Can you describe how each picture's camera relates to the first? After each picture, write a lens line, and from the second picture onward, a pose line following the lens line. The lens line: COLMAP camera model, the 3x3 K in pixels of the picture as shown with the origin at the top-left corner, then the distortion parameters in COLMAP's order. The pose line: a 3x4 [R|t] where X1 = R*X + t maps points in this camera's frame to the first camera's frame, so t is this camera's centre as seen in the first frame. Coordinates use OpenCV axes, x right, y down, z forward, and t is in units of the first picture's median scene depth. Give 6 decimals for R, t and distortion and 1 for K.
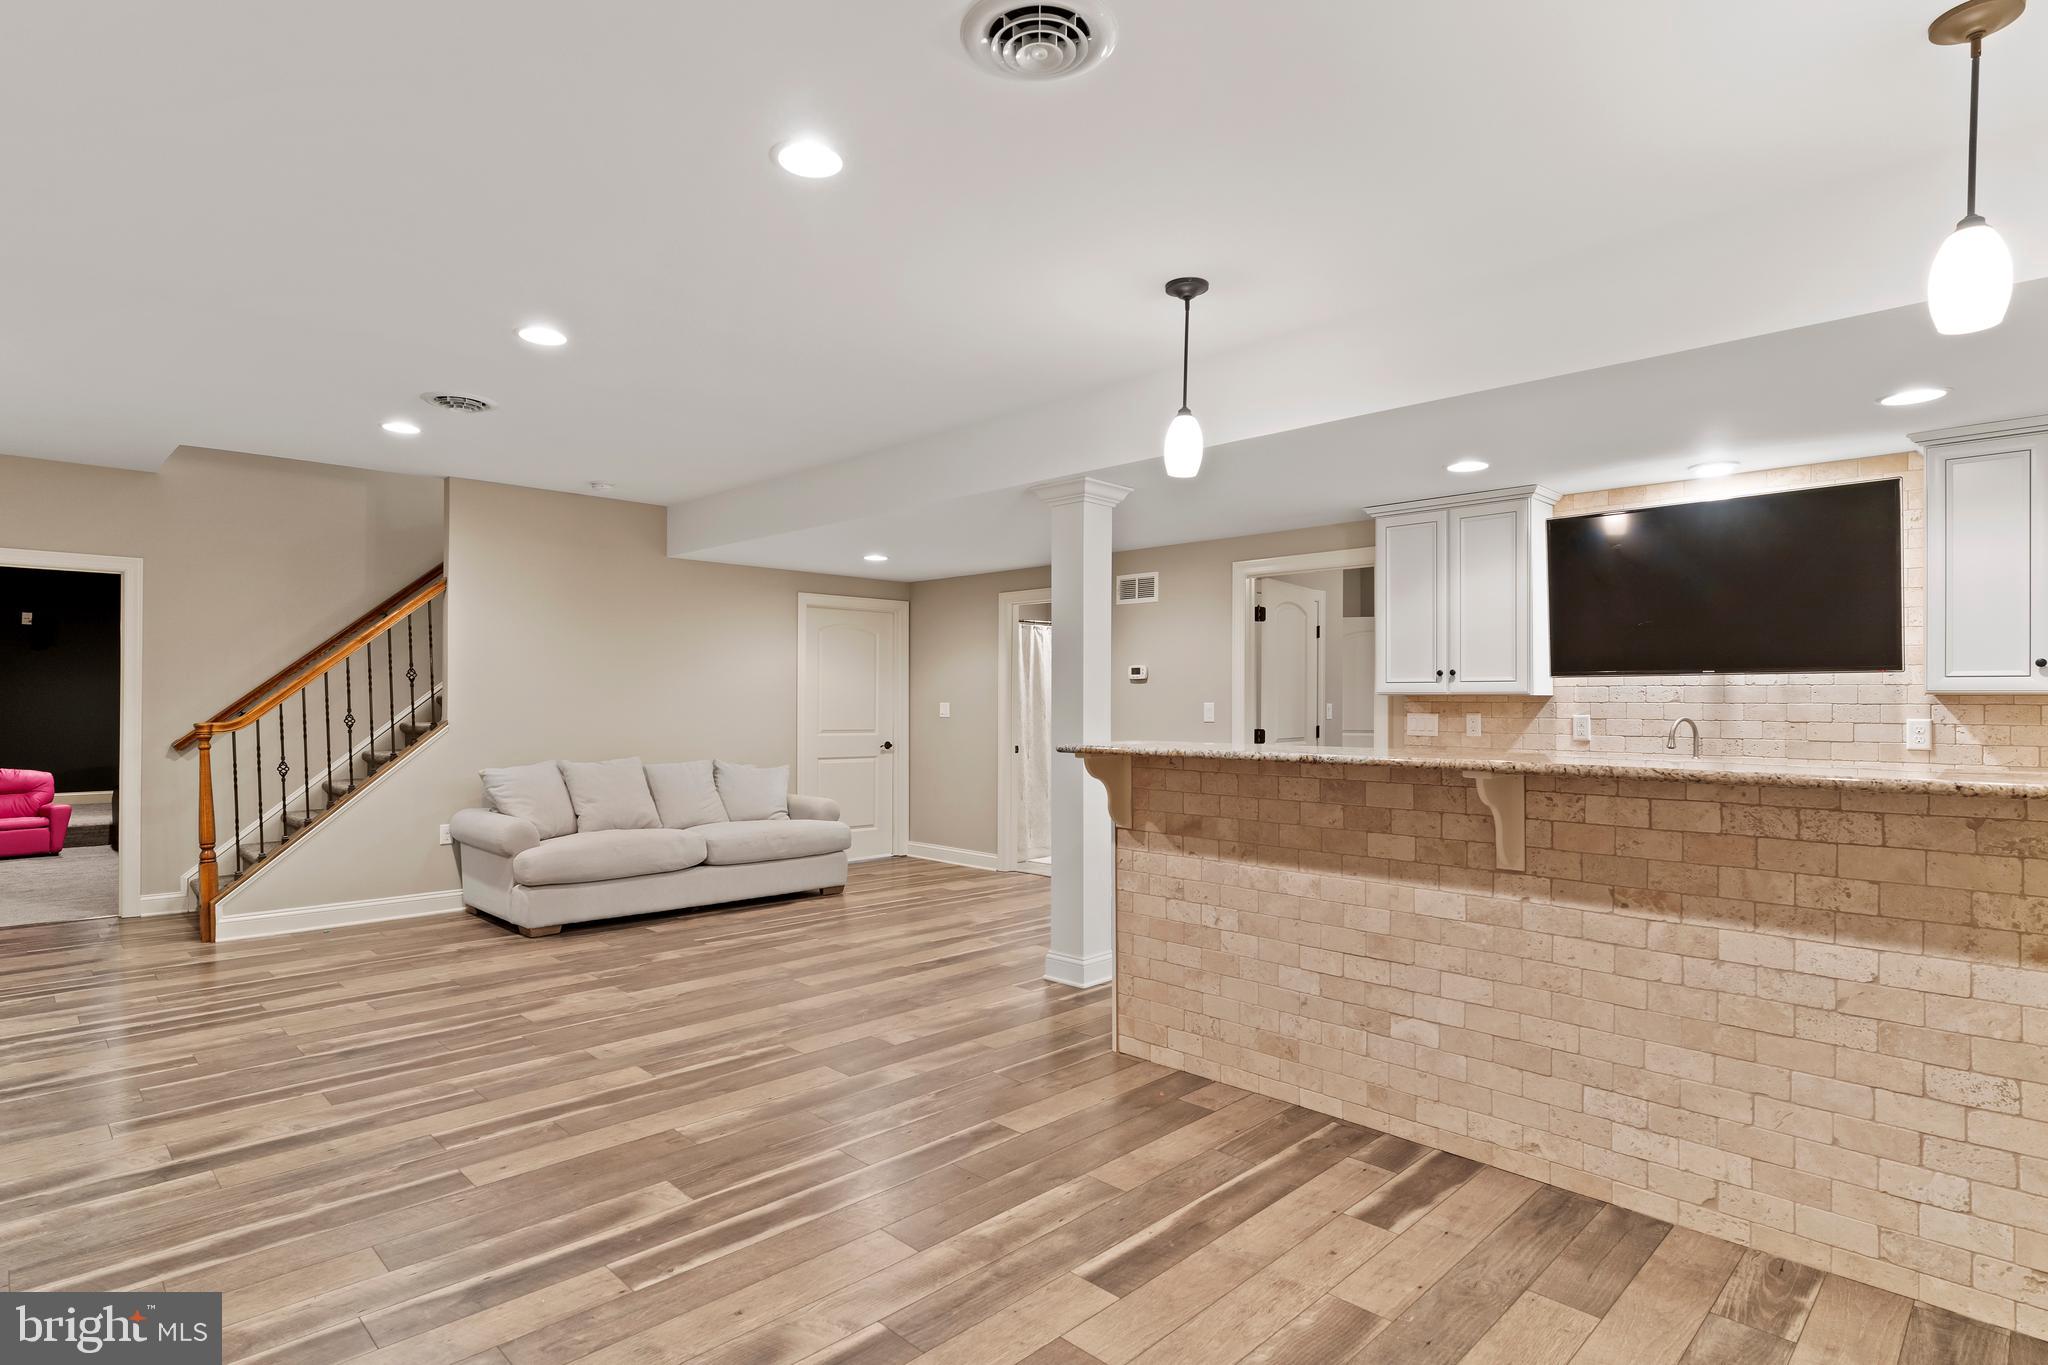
lens RADIAL K [[1040.1, 0, 1011.9], [0, 1040.1, 681.4], [0, 0, 1]] dist [-0.003867, -0.000198]
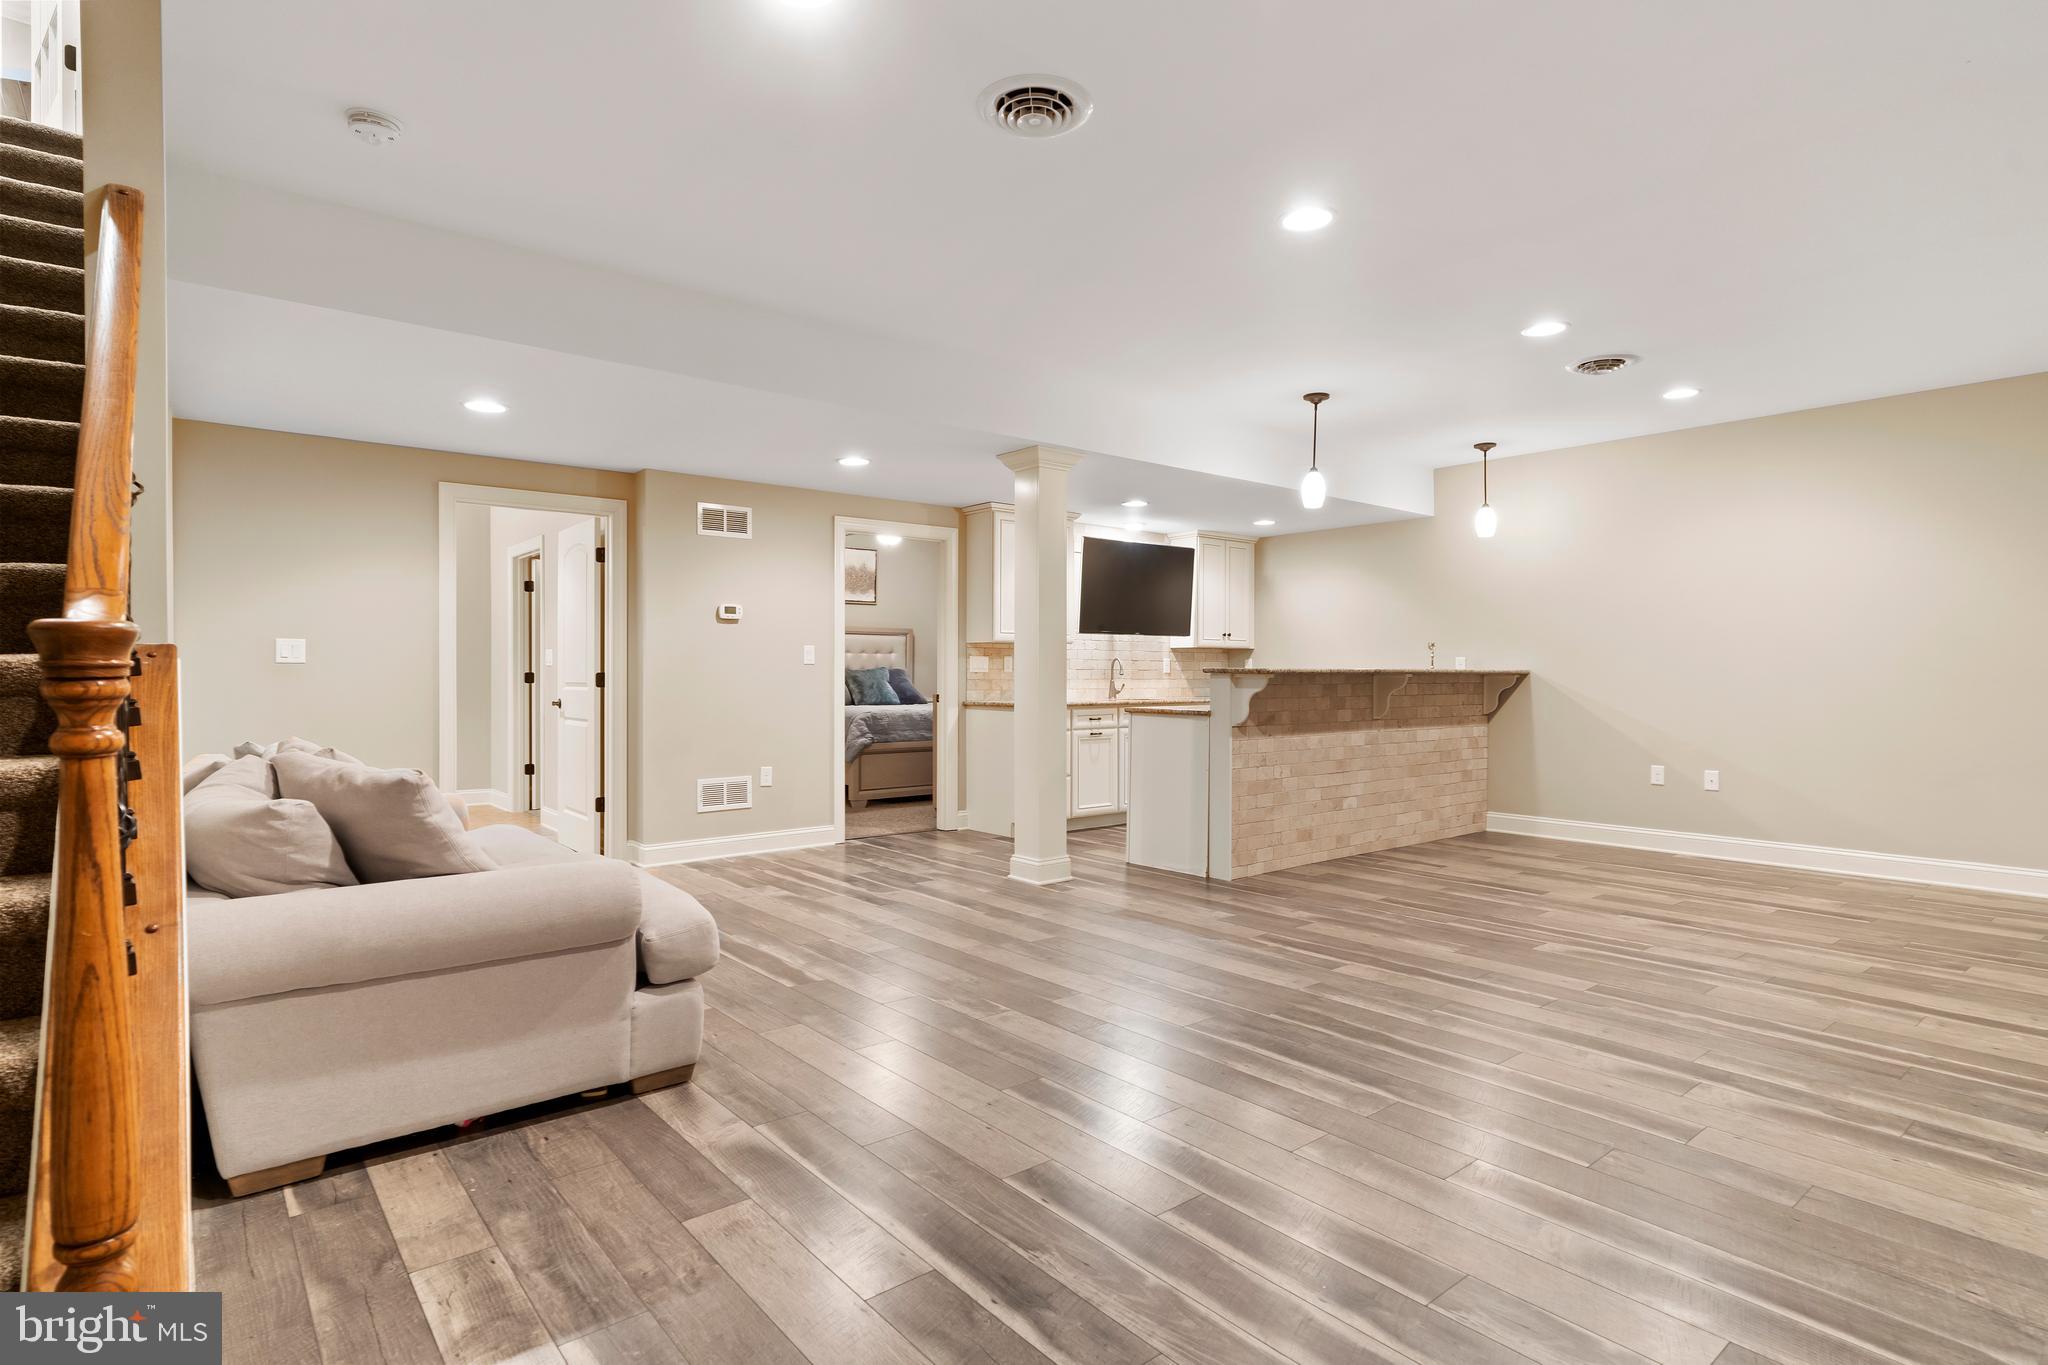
lens RADIAL K [[1040.1, 0, 1011.9], [0, 1040.1, 681.4], [0, 0, 1]] dist [-0.003867, -0.000198]
pose [[0.101463, -0.011695, 0.994771, -1.543958], [-0.019769, 0.999710, 0.013770, 0.070669], [-0.994643, -0.021063, 0.101202, 1.302593]]
